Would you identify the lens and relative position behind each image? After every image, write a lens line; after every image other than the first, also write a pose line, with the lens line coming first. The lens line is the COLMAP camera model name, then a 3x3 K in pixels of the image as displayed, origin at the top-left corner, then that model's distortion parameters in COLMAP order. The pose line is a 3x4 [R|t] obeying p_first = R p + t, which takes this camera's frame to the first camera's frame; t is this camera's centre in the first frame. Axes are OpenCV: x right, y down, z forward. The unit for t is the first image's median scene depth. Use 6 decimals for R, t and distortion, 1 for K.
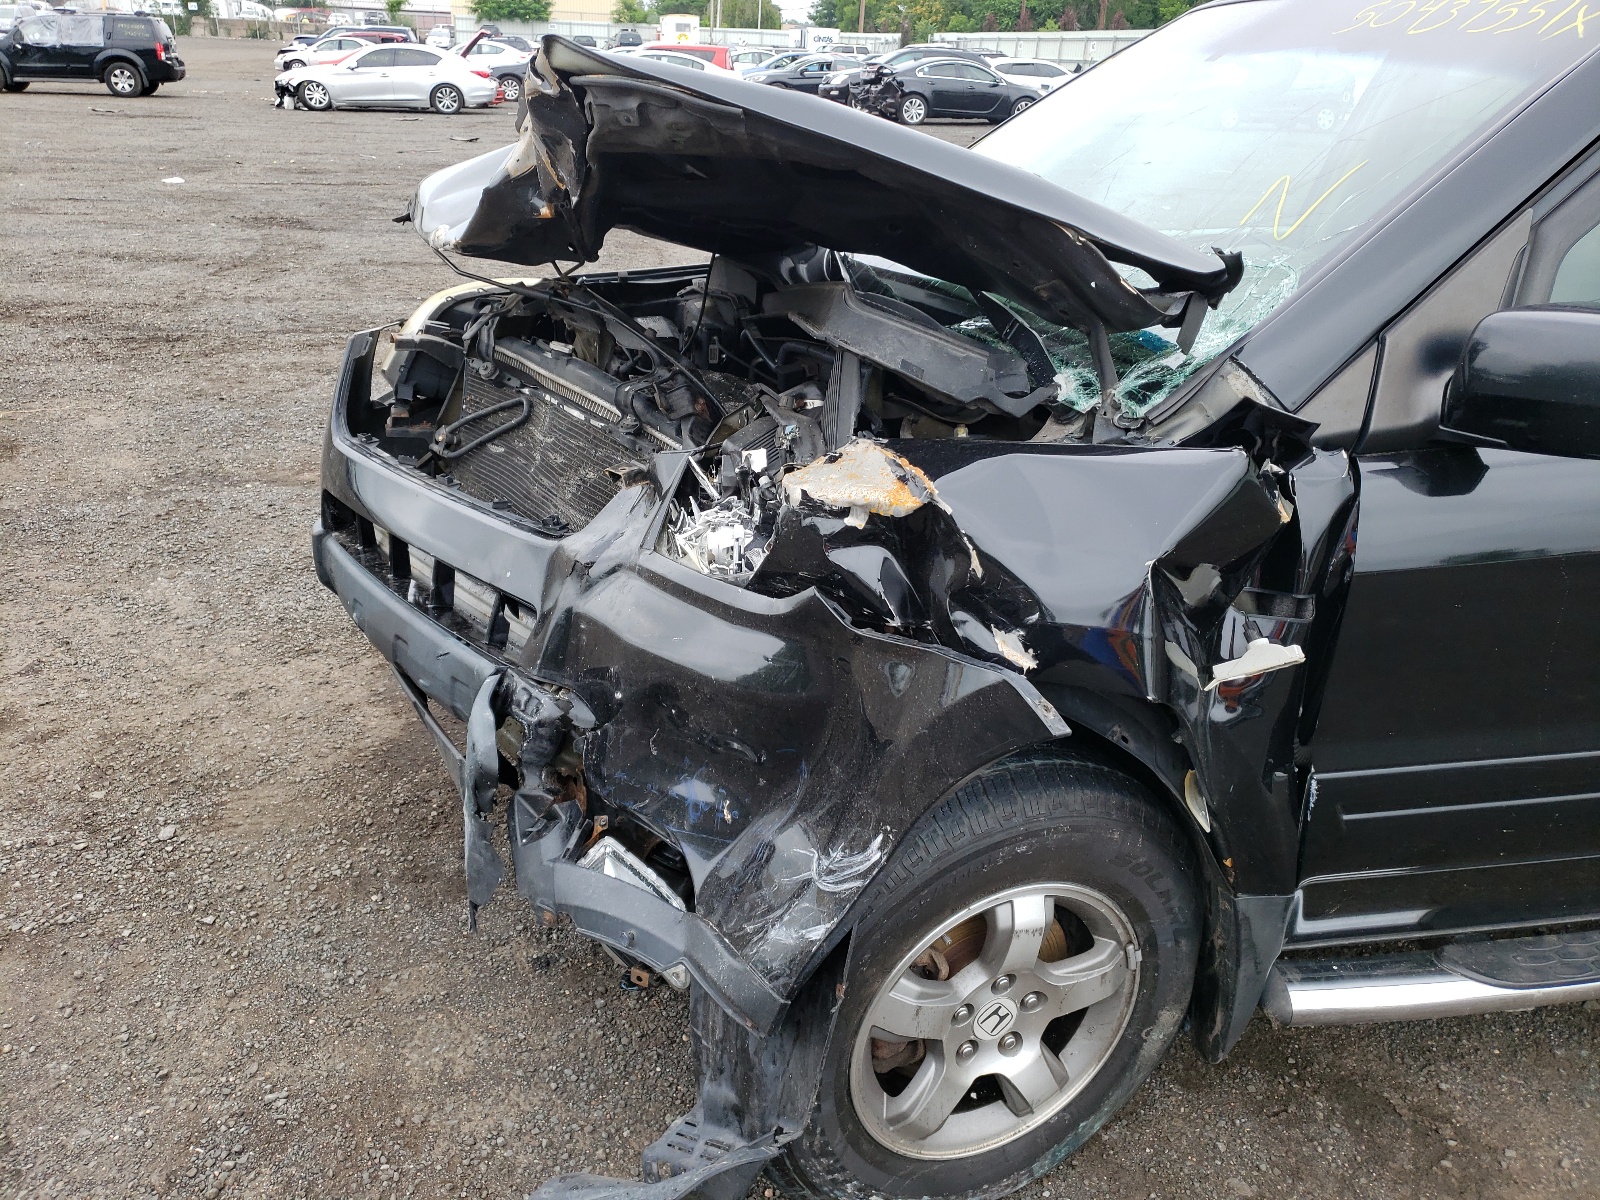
lens RADIAL K [[1234.2, 0, 800.2], [0, 1234.2, 575.2], [0, 0, 1]] dist [-0.018497, -0.006412]
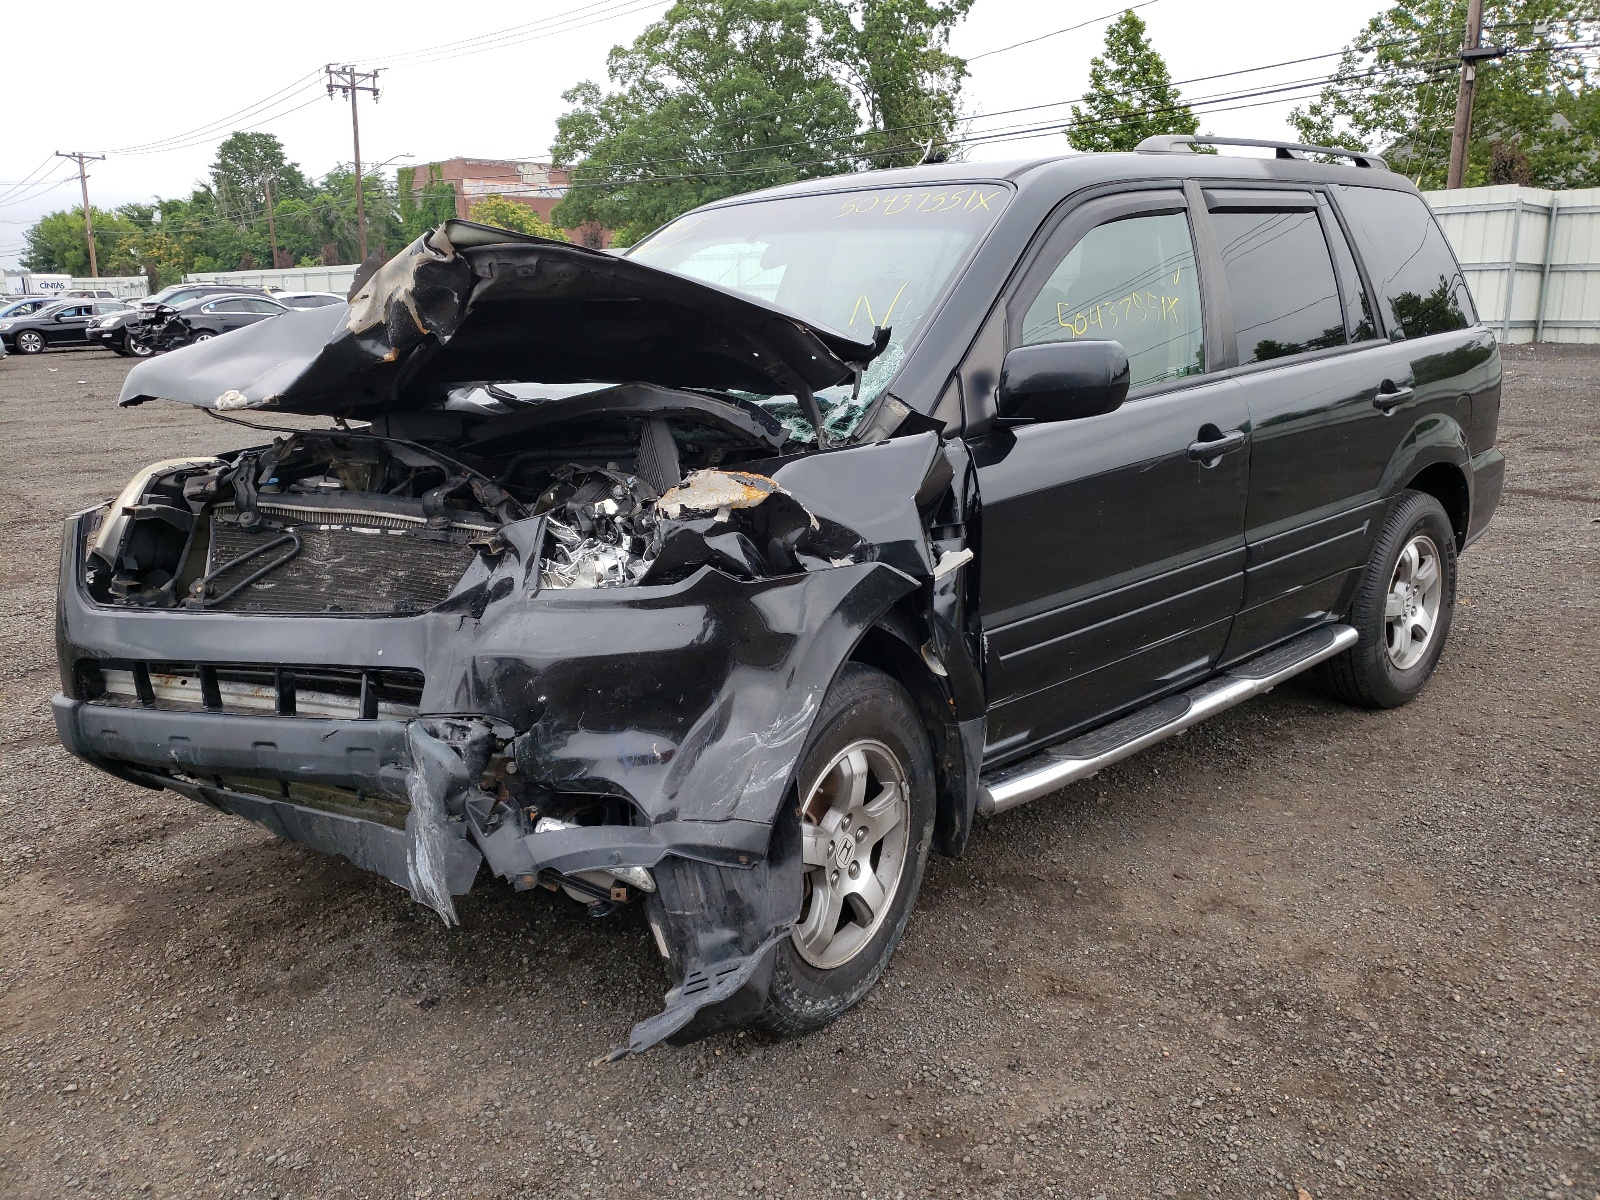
lens RADIAL K [[1210.6, 0, 796.0], [0, 1210.6, 601.5], [0, 0, 1]] dist [0.008784, -0.000156]
pose [[0.843305, -0.178769, 0.506831, -0.560439], [0.250691, 0.965021, -0.076738, 0.166416], [-0.475385, 0.191771, 0.858623, -0.264366]]
